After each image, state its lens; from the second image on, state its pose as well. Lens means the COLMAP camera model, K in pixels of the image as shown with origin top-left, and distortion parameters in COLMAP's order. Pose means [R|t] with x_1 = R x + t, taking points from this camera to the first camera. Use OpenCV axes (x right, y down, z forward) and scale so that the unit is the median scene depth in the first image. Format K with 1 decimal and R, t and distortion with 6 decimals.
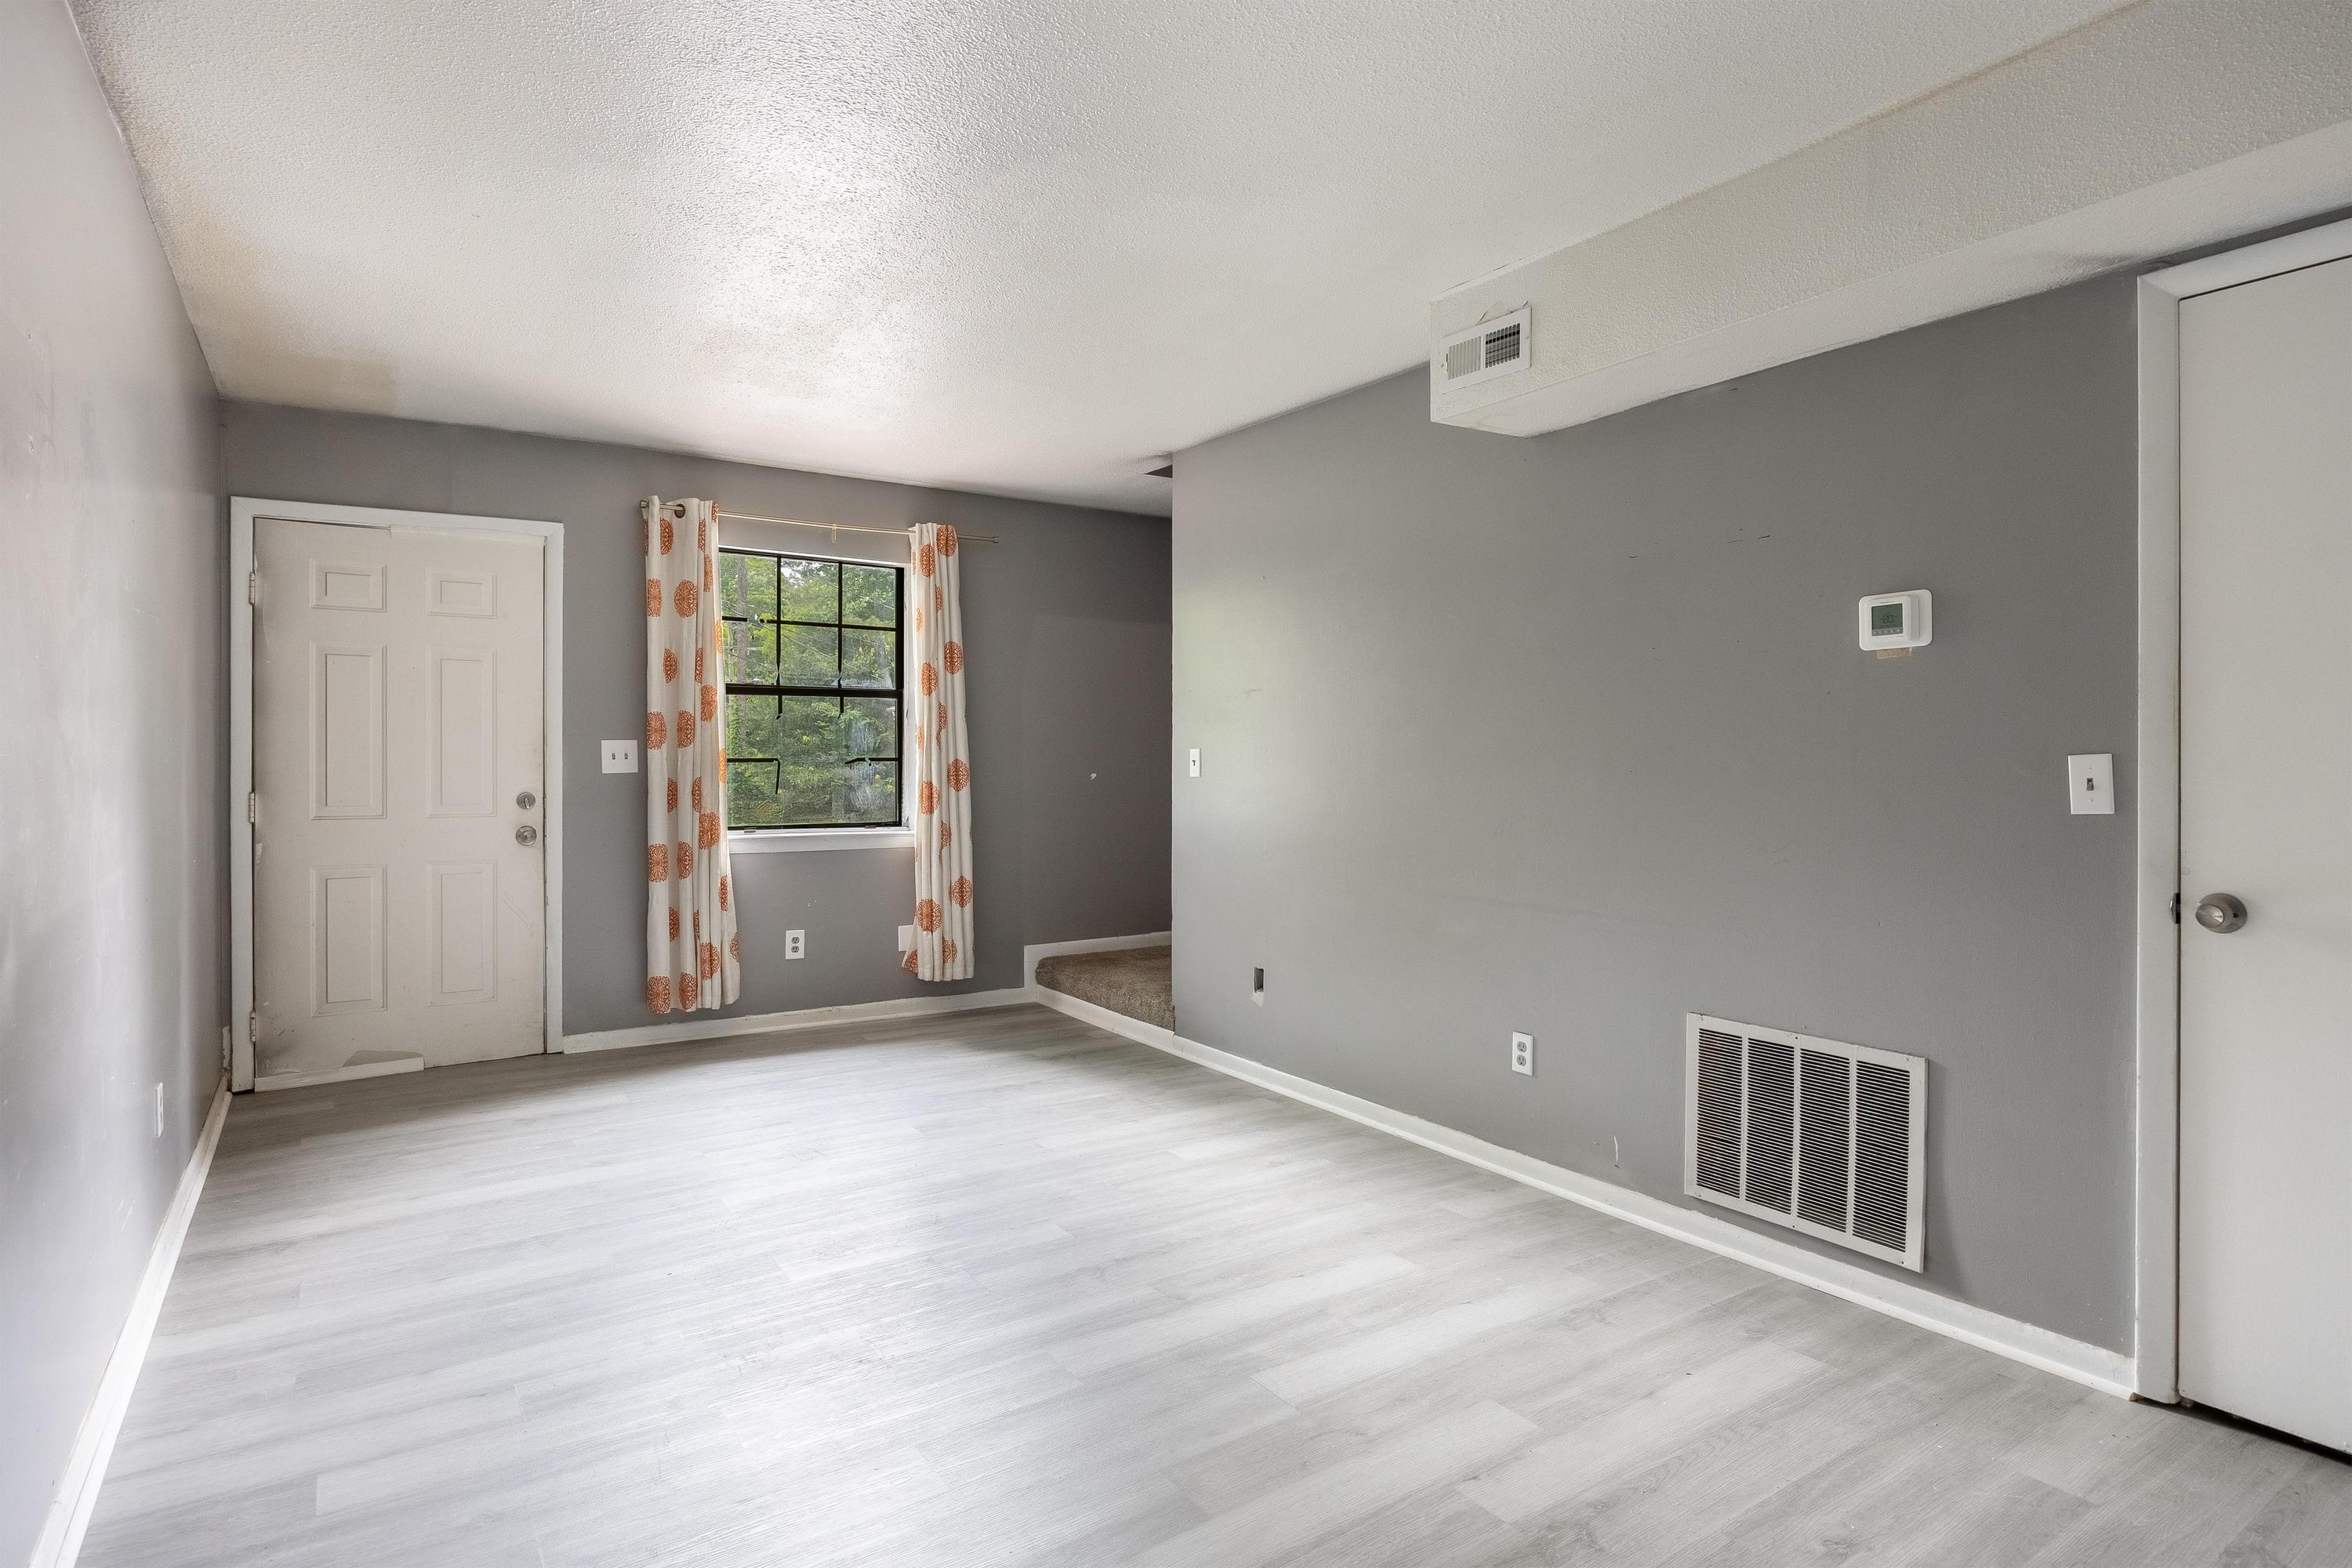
lens RADIAL K [[1183.8, 0, 1119.8], [0, 1183.8, 783.8], [0, 0, 1]] dist [-0.001945, 0.000078]
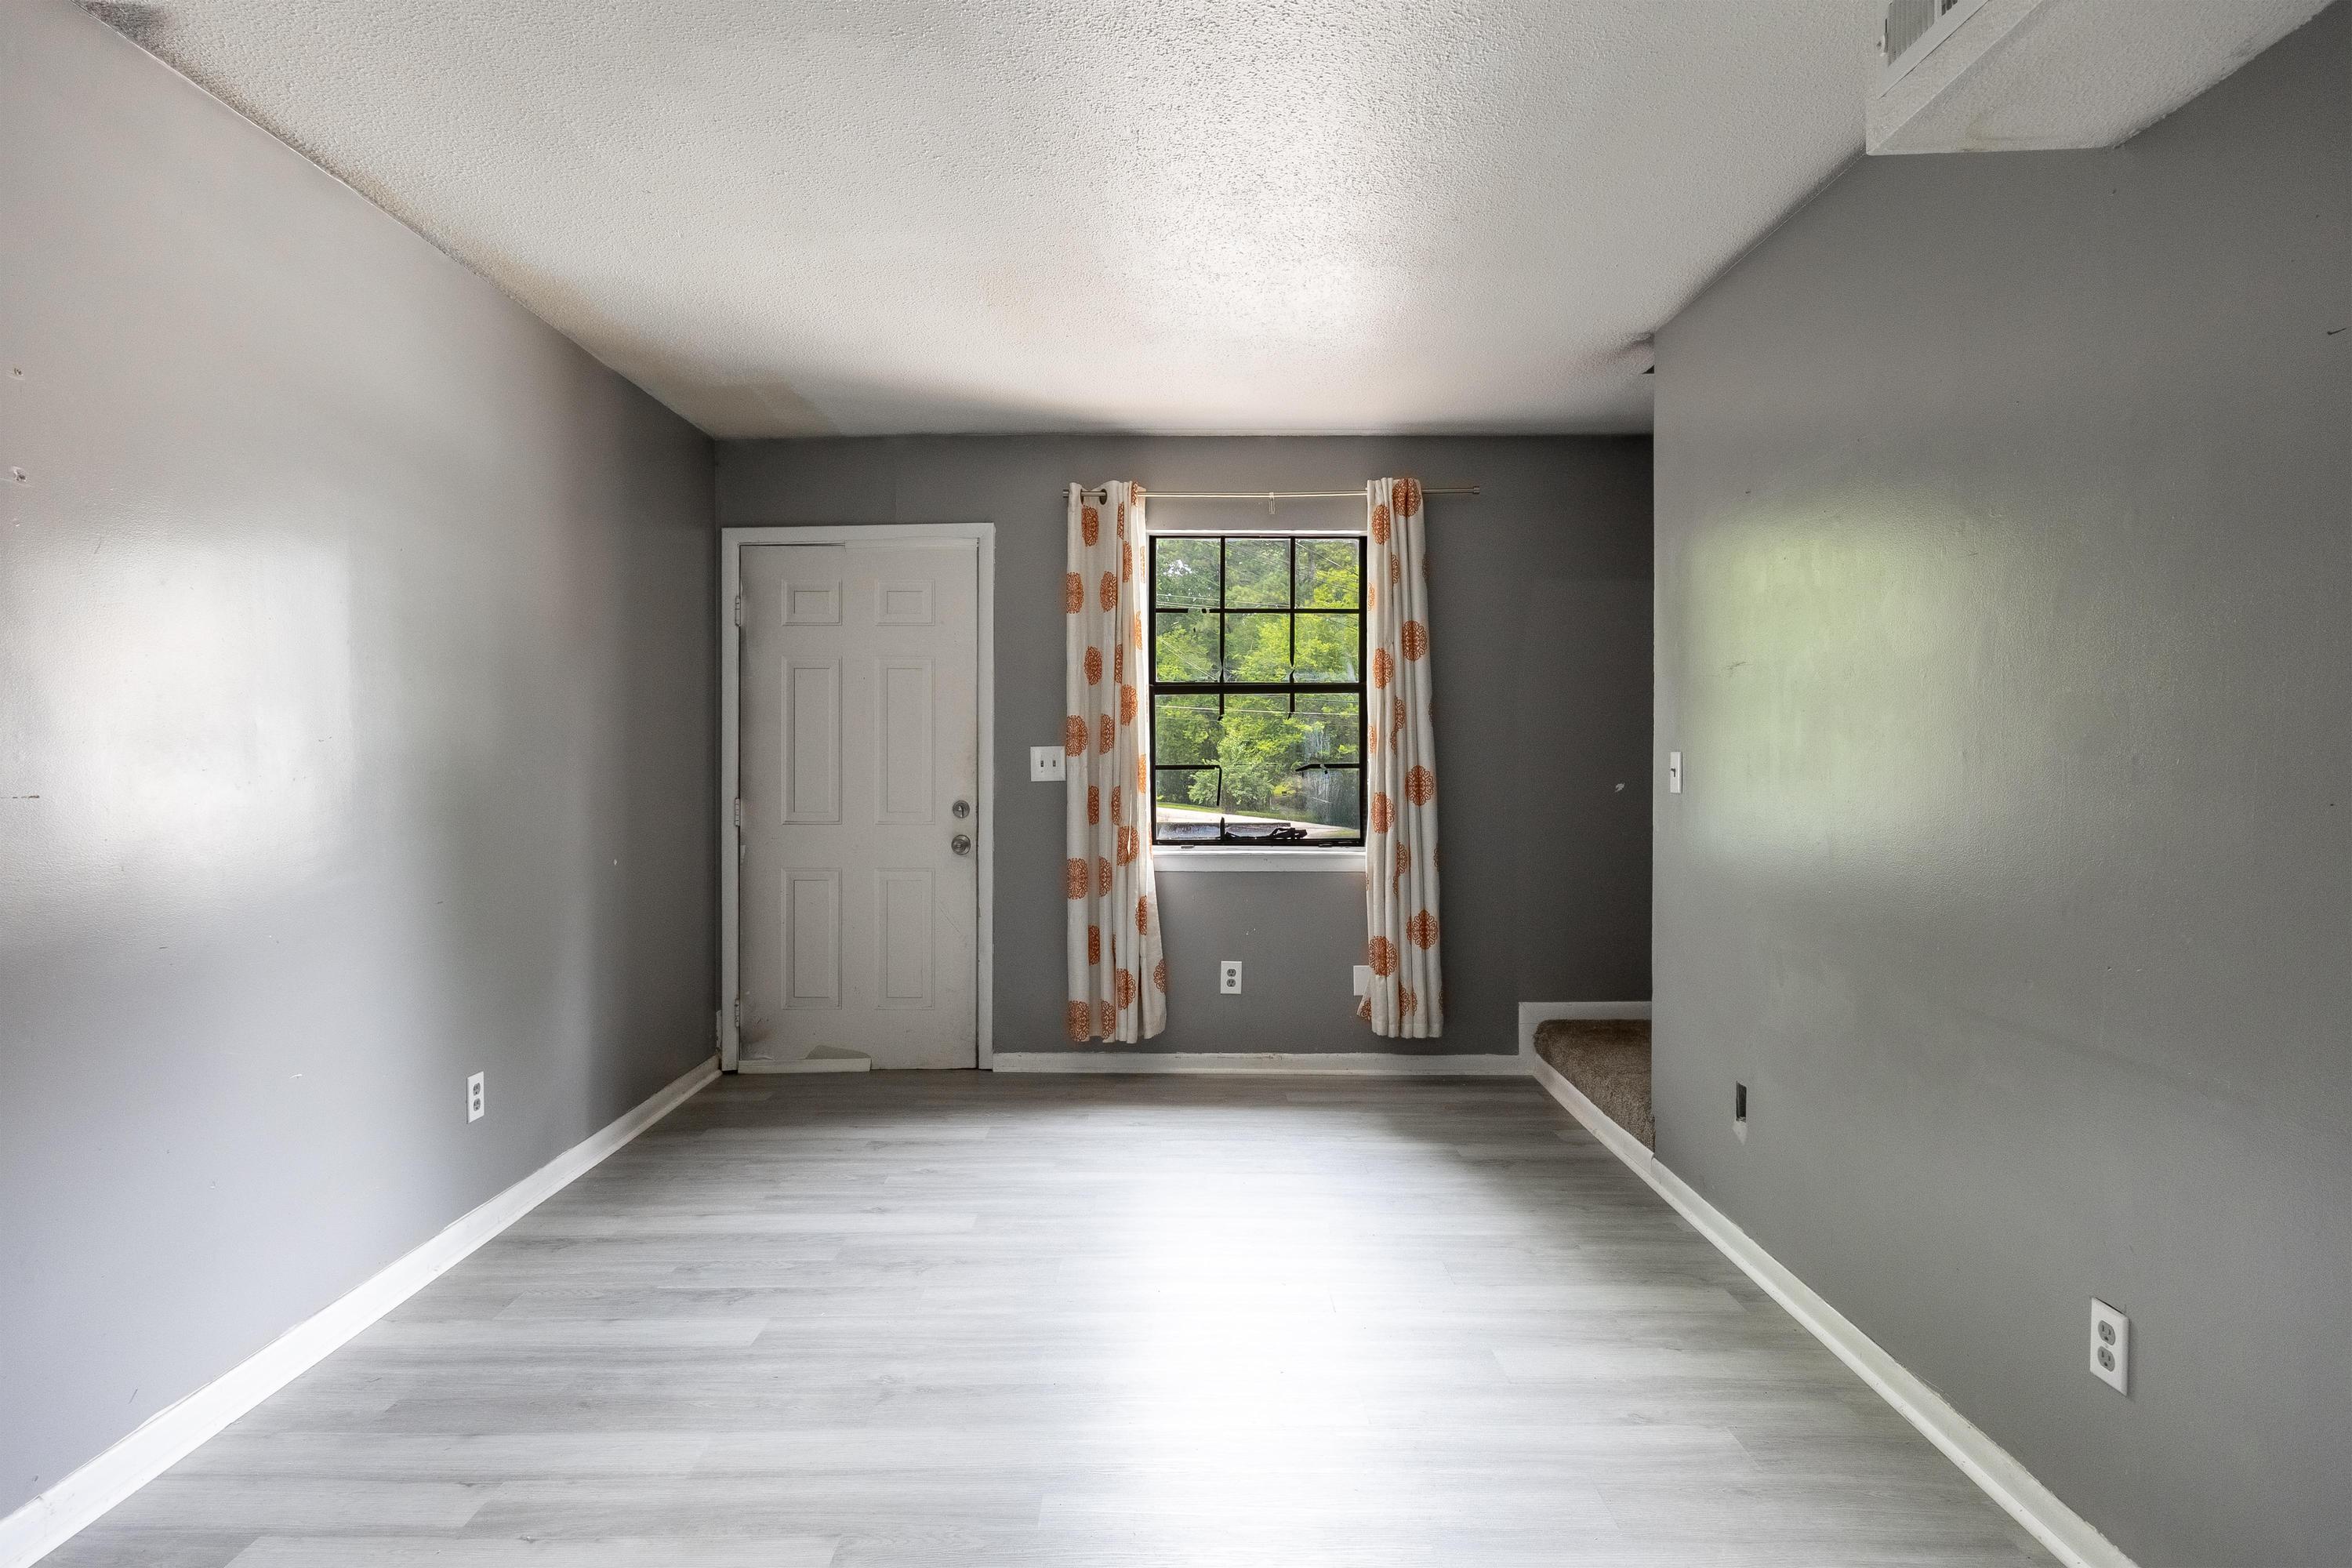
lens RADIAL K [[1229.2, 0, 1176.0], [0, 1229.2, 784.0], [0, 0, 1]] dist [-0.001486, -0.000255]
pose [[0.850678, 0.007308, -0.525637, 0.180822], [-0.007568, 0.999970, 0.001654, -0.009374], [0.525633, 0.002571, 0.850707, 0.218892]]
